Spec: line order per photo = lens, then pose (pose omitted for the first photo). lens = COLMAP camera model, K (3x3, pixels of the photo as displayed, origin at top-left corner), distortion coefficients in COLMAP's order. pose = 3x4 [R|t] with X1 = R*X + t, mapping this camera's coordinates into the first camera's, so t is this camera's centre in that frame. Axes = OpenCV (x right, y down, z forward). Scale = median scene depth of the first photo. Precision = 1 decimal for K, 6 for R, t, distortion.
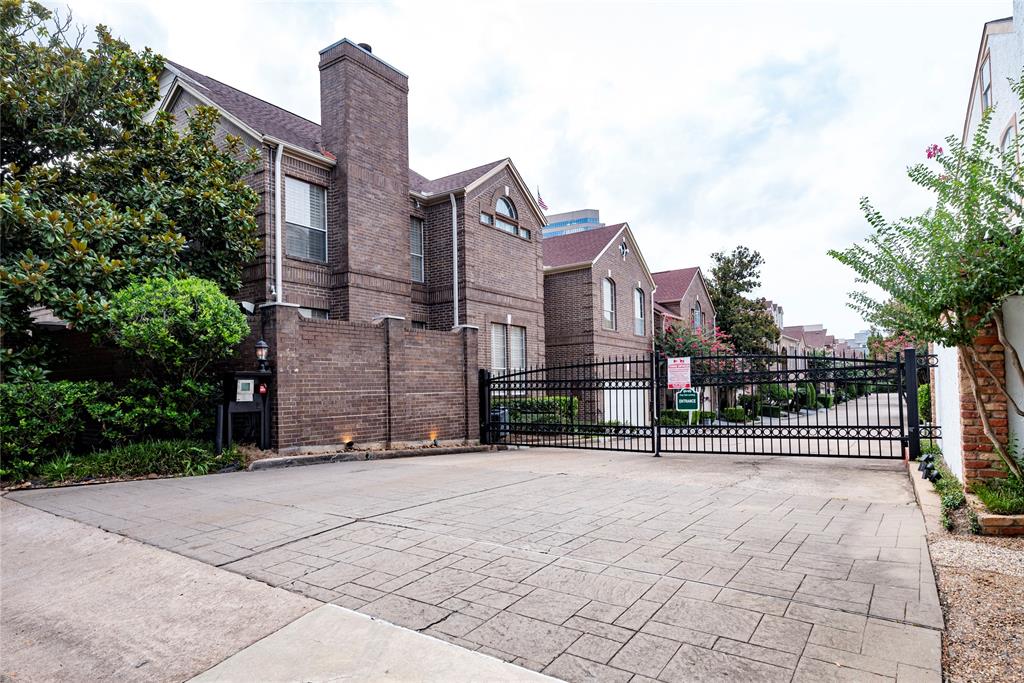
lens RADIAL K [[589.9, 0, 511.9], [0, 589.9, 349.3], [0, 0, 1]] dist [0.001771, 0.000706]
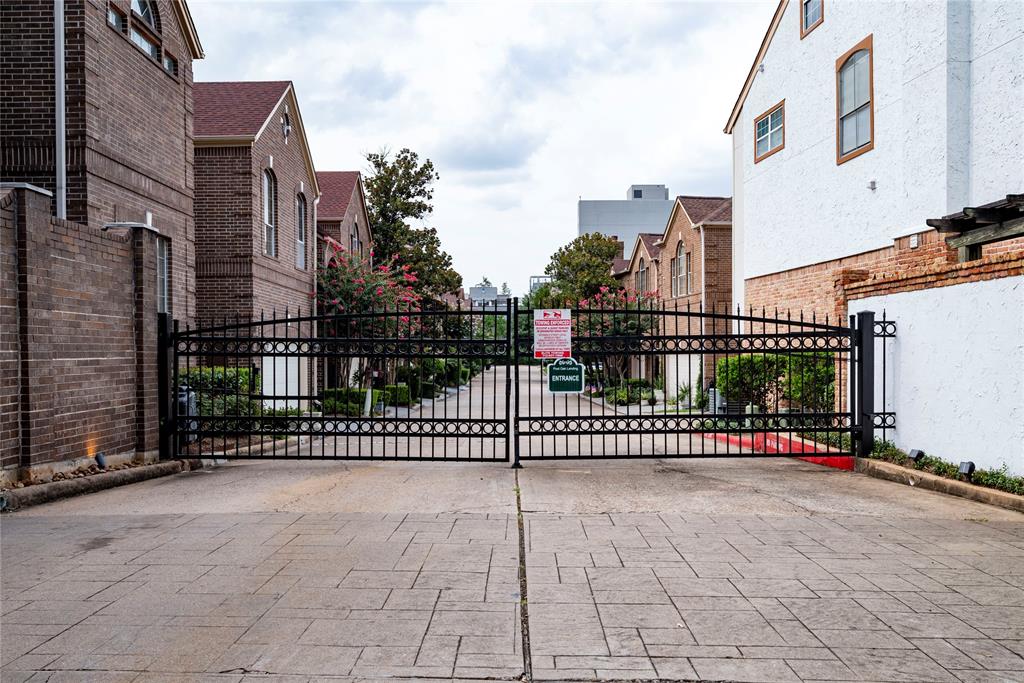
lens RADIAL K [[887.4, 0, 512.0], [0, 887.4, 341.5], [0, 0, 1]] dist [0.004298, -0.002197]
pose [[0.829432, 0.027044, 0.557953, -0.194990], [-0.055357, 0.997890, 0.033922, 0.013337], [-0.555859, -0.059023, 0.829179, 0.168117]]
